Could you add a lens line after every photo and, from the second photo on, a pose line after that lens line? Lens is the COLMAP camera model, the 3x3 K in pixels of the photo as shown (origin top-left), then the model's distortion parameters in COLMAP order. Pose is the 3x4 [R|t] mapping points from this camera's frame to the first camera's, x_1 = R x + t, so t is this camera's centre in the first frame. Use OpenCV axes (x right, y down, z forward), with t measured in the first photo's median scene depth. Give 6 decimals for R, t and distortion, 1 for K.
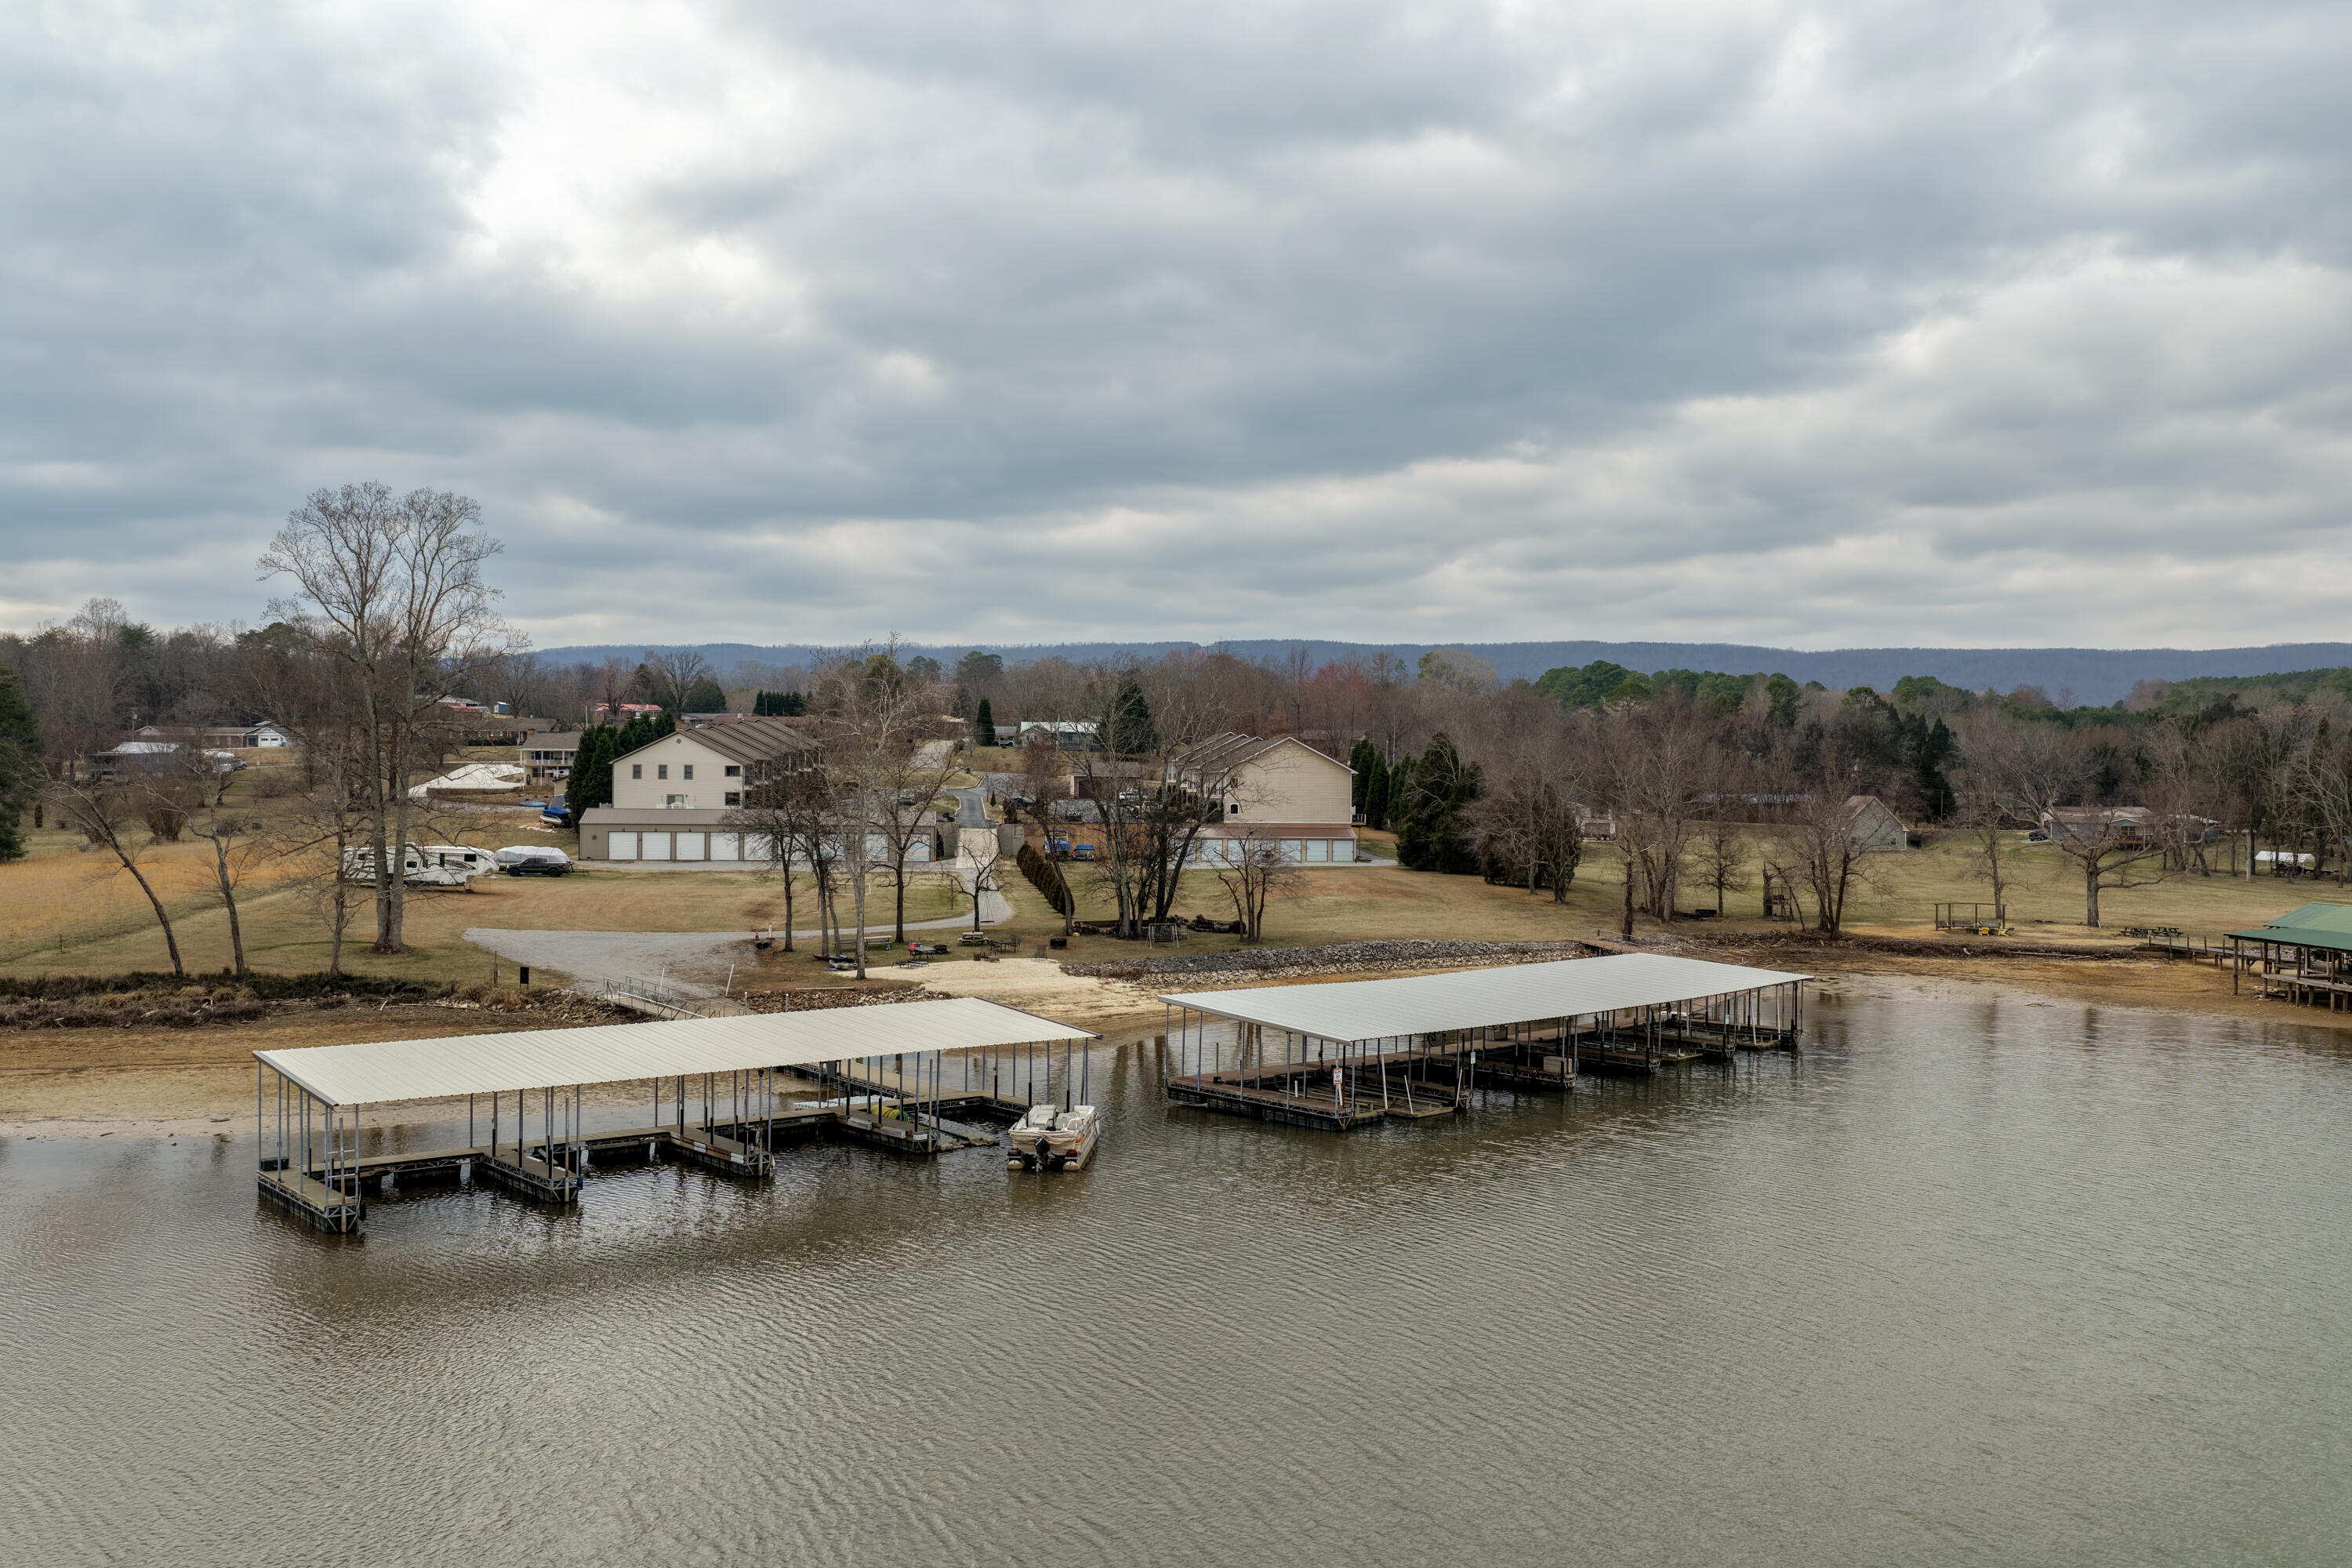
lens RADIAL K [[1961.5, 0, 1176.0], [0, 1961.5, 784.0], [0, 0, 1]] dist [0.001397, 0.009675]
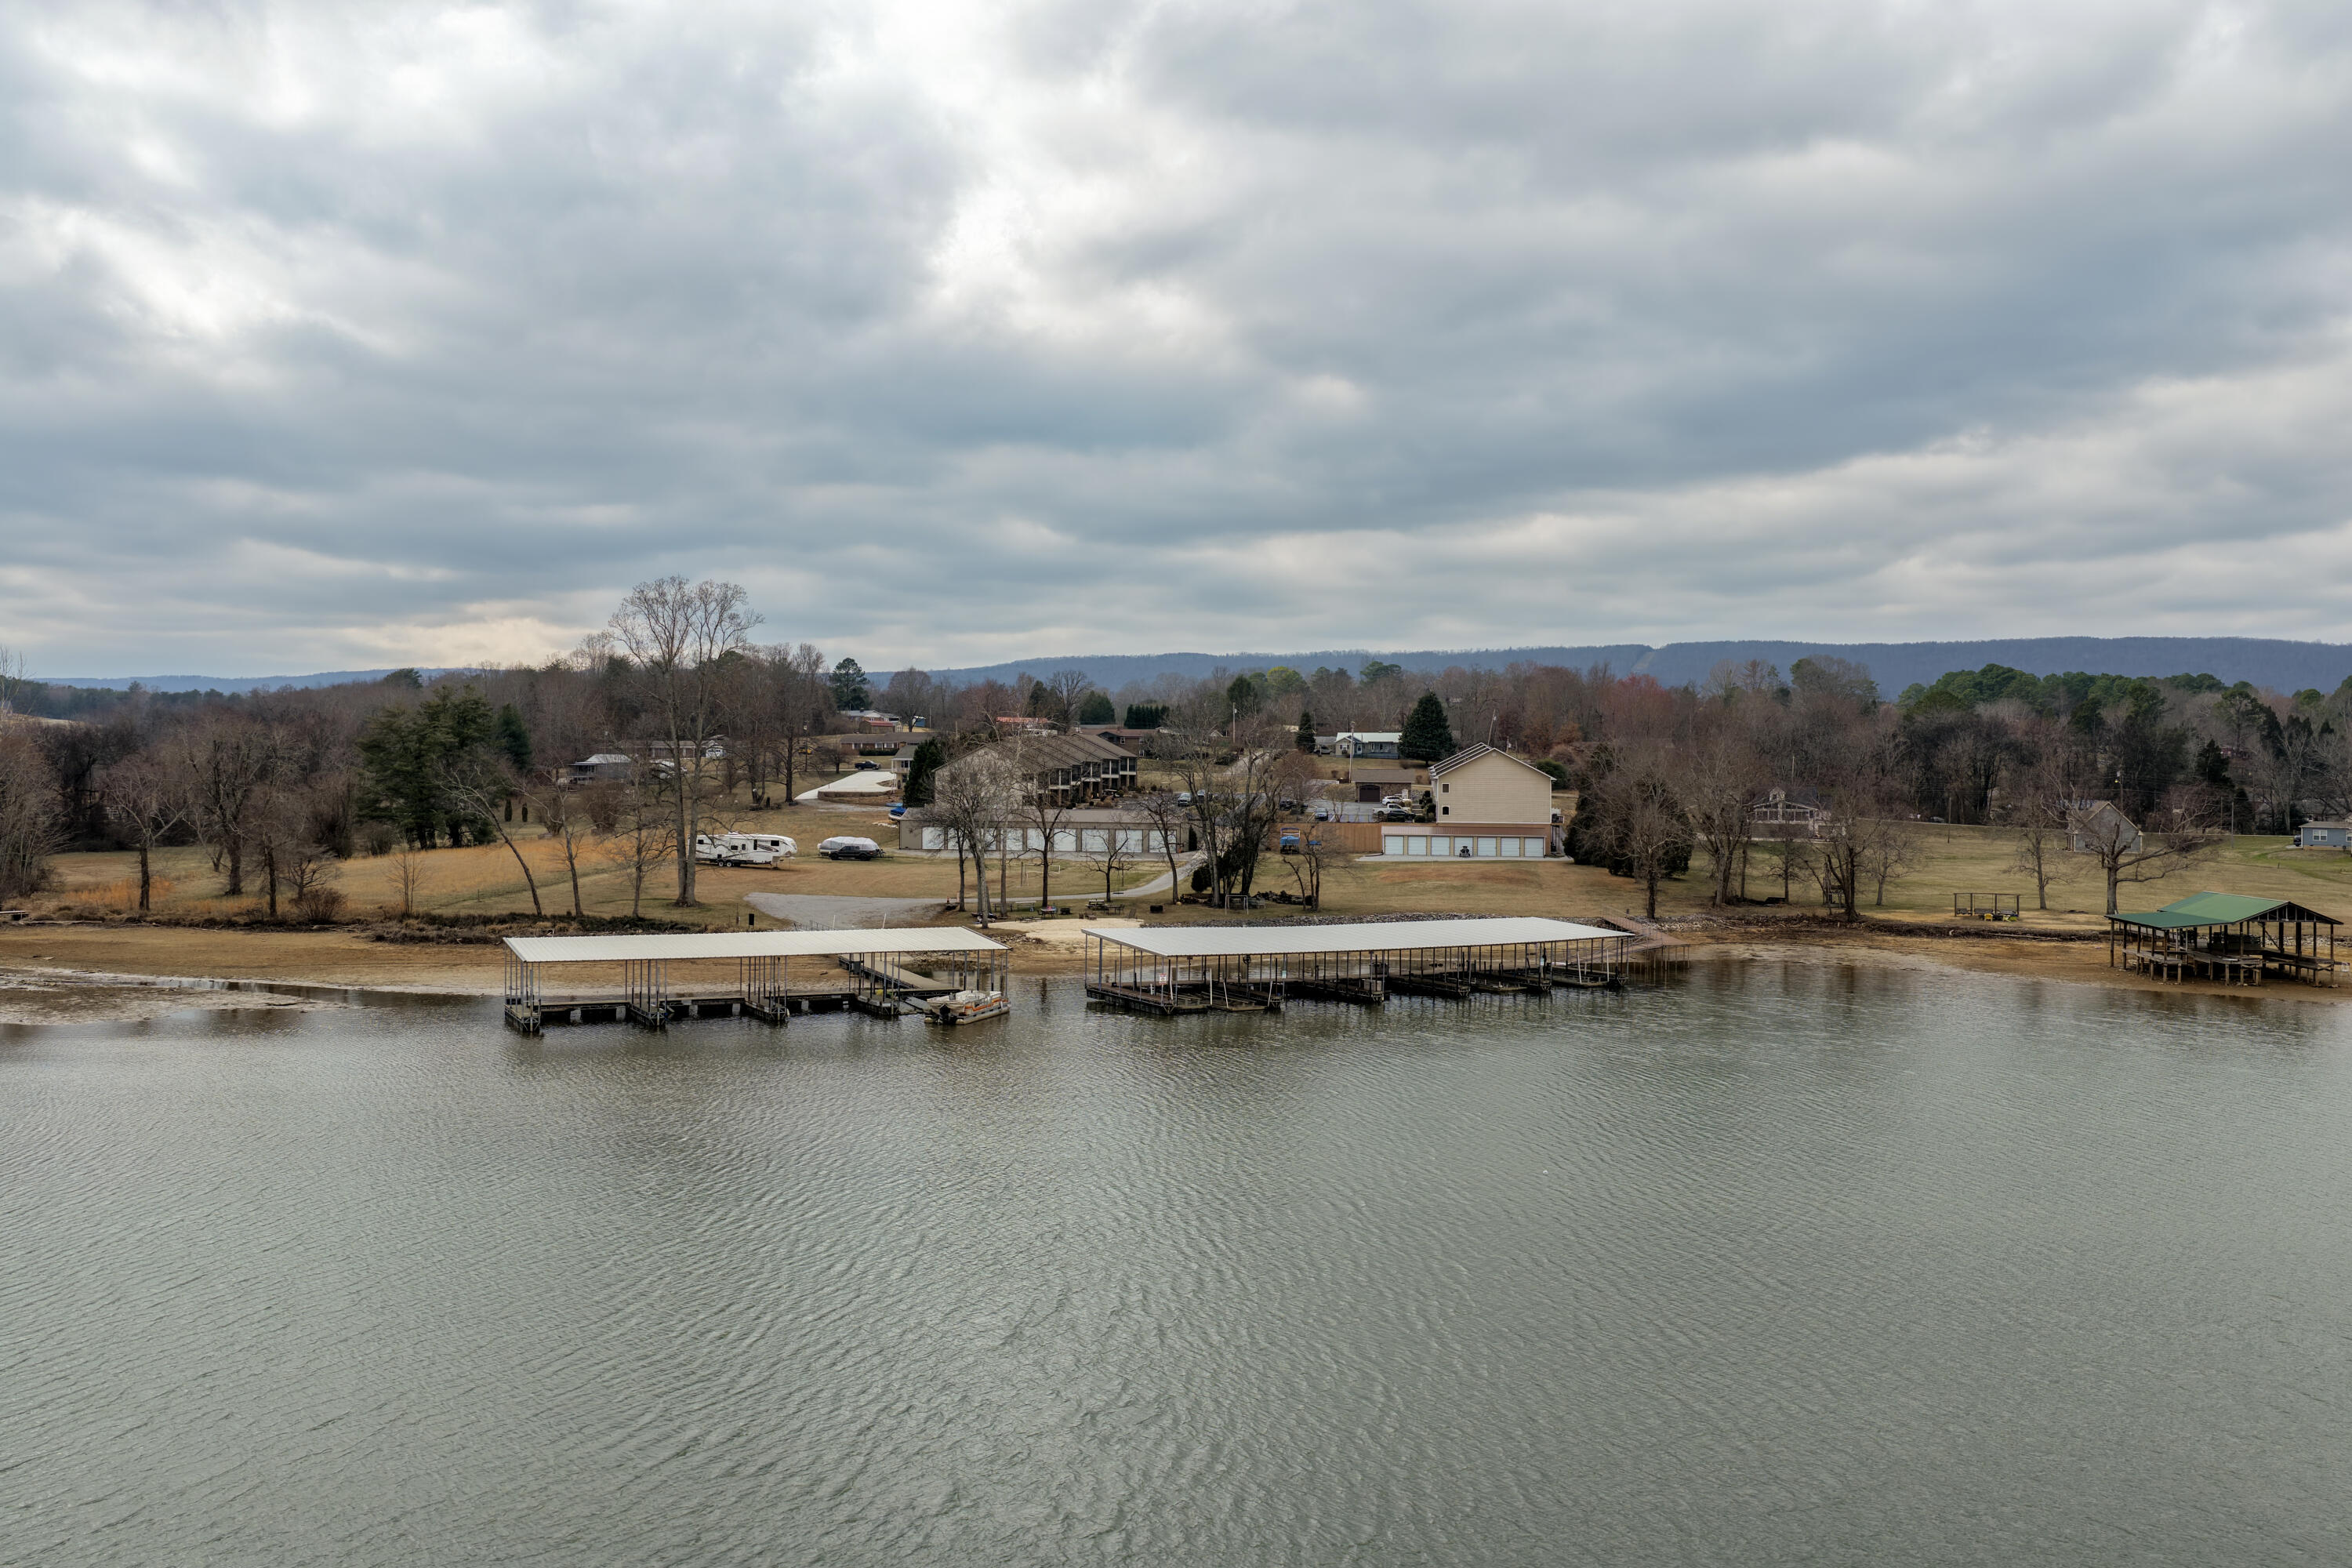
lens RADIAL K [[1971.6, 0, 1172.2], [0, 1971.6, 653.8], [0, 0, 1]] dist [-0.001297, 0.022369]
pose [[0.971833, -0.014743, -0.235209, 0.089416], [-0.001388, 0.997666, -0.068269, 0.000104], [0.235667, 0.066673, 0.969544, -0.100685]]
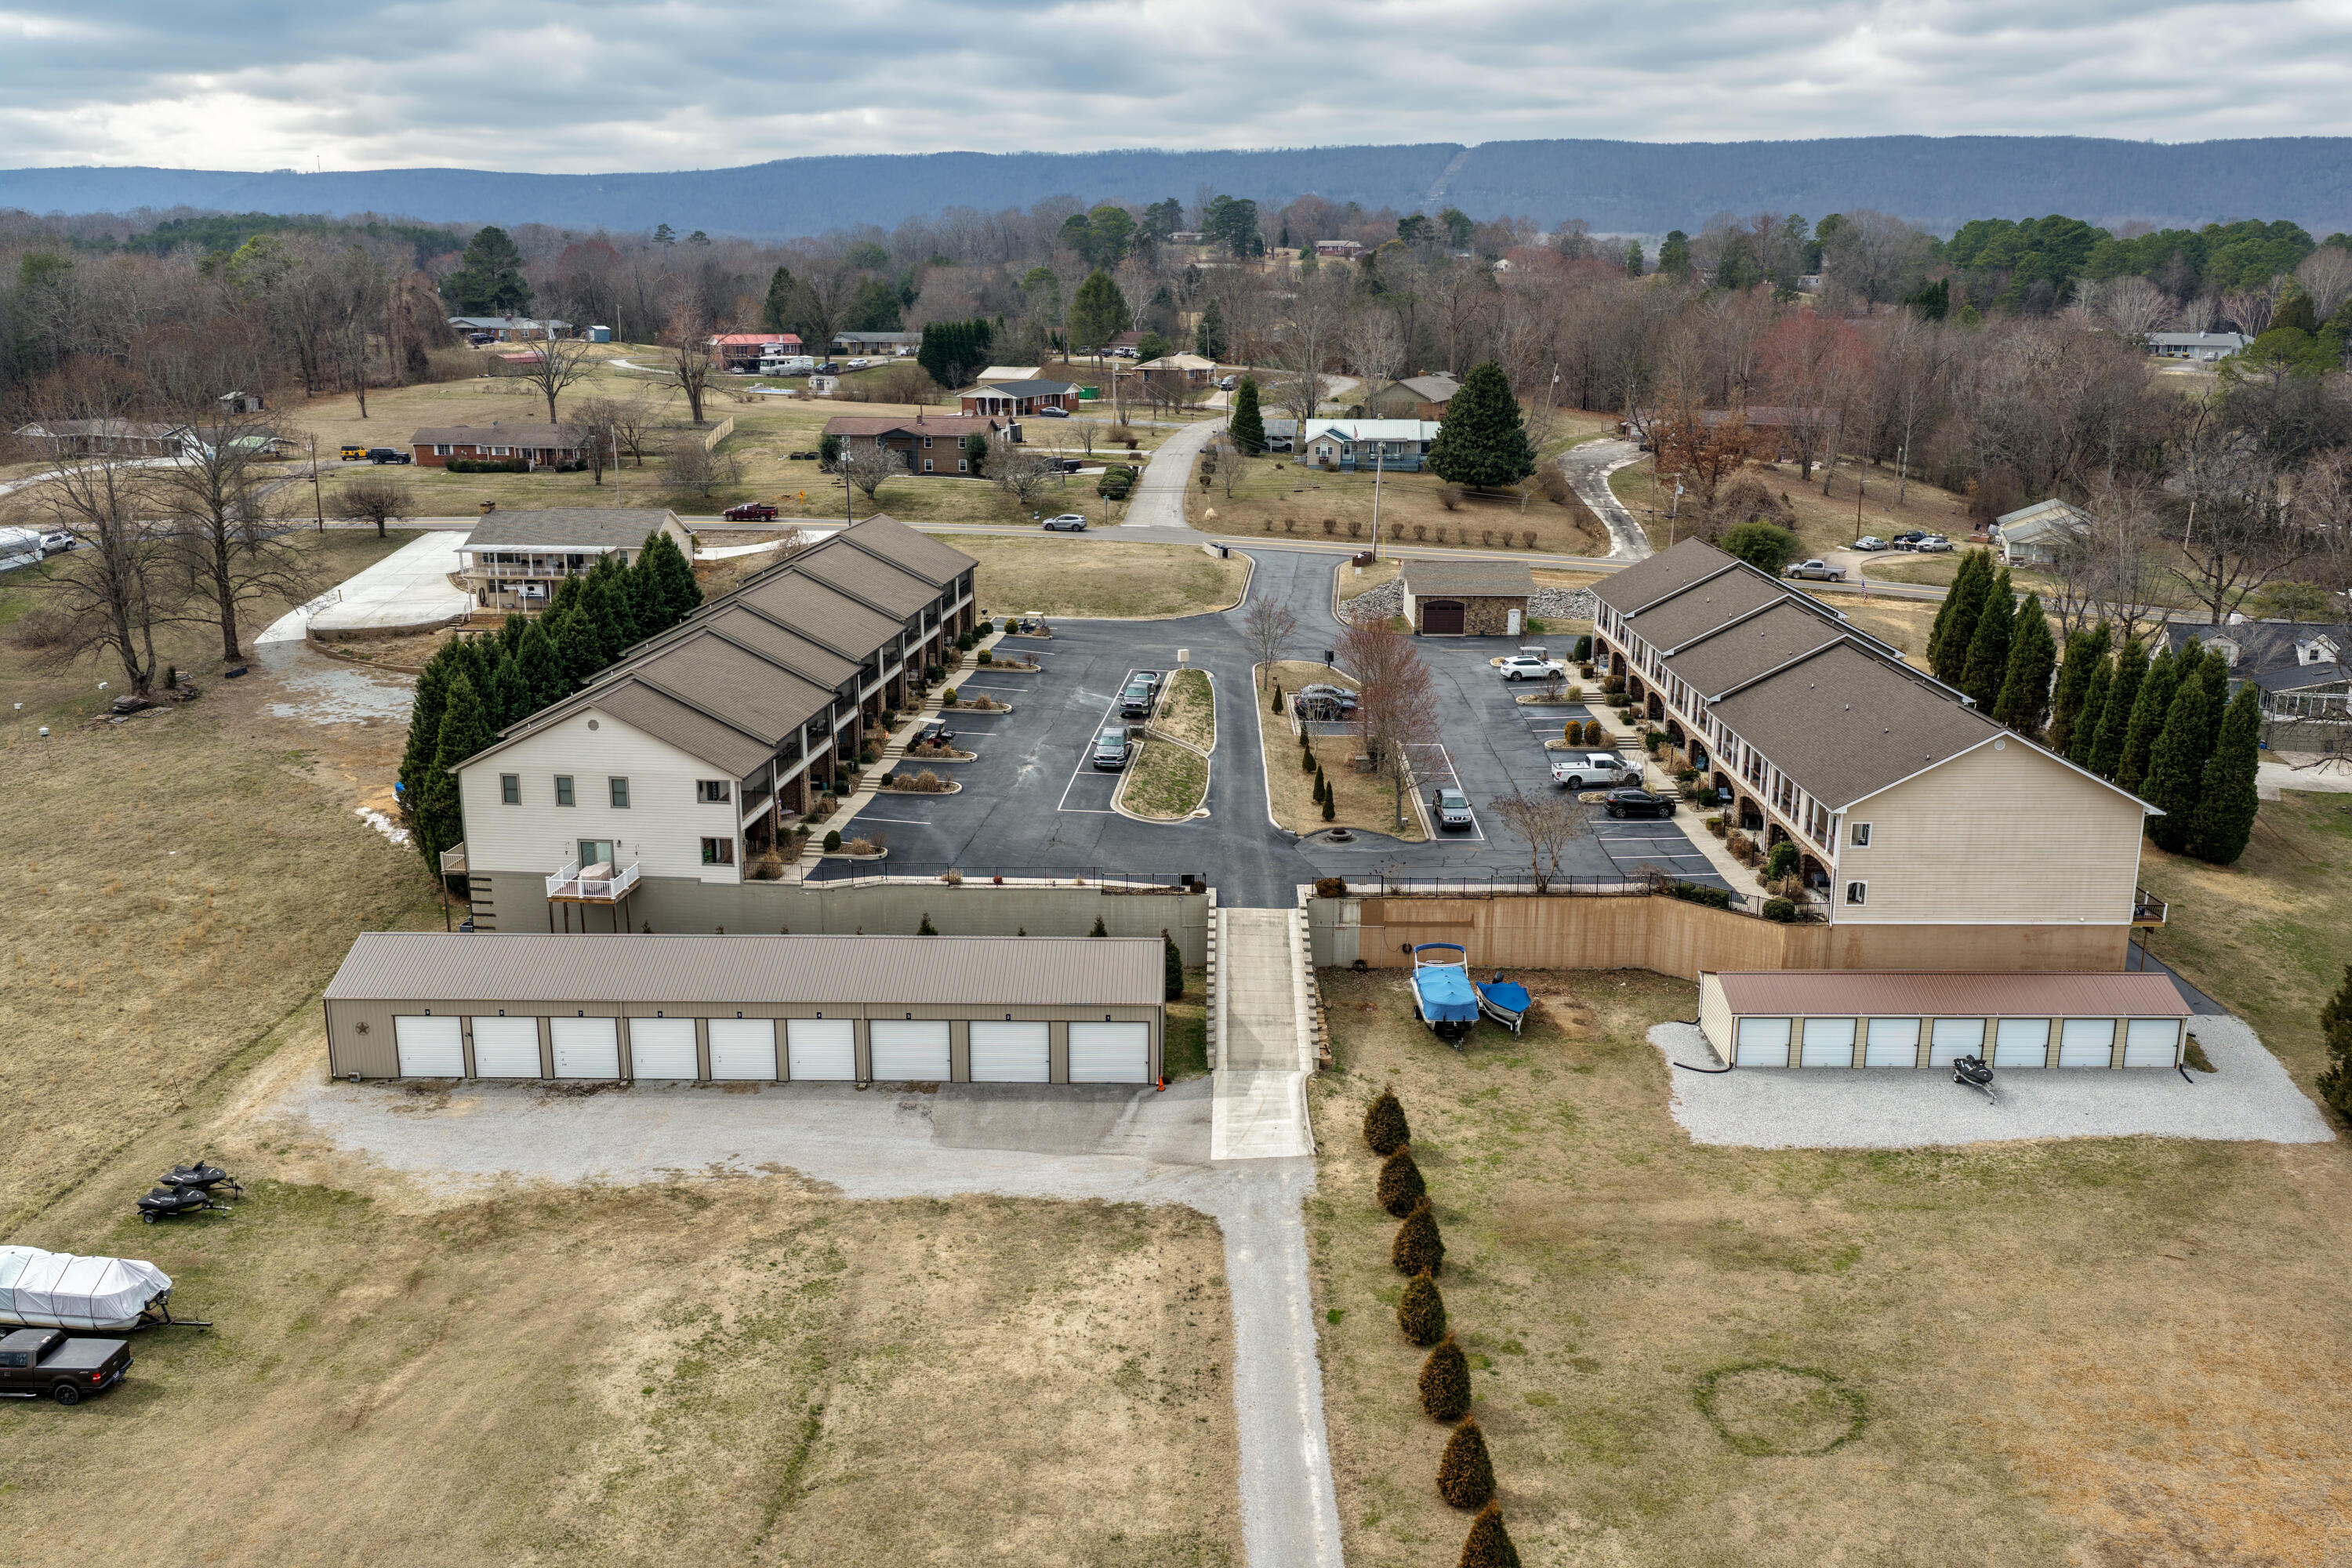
lens RADIAL K [[1939.9, 0, 1176.0], [0, 1939.9, 784.0], [0, 0, 1]] dist [-0.026006, 0.058657]
pose [[0.992370, 0.024211, -0.120893, -0.040711], [0.006755, 0.968380, 0.249388, -0.070816], [0.123108, -0.248302, 0.960828, 0.353261]]
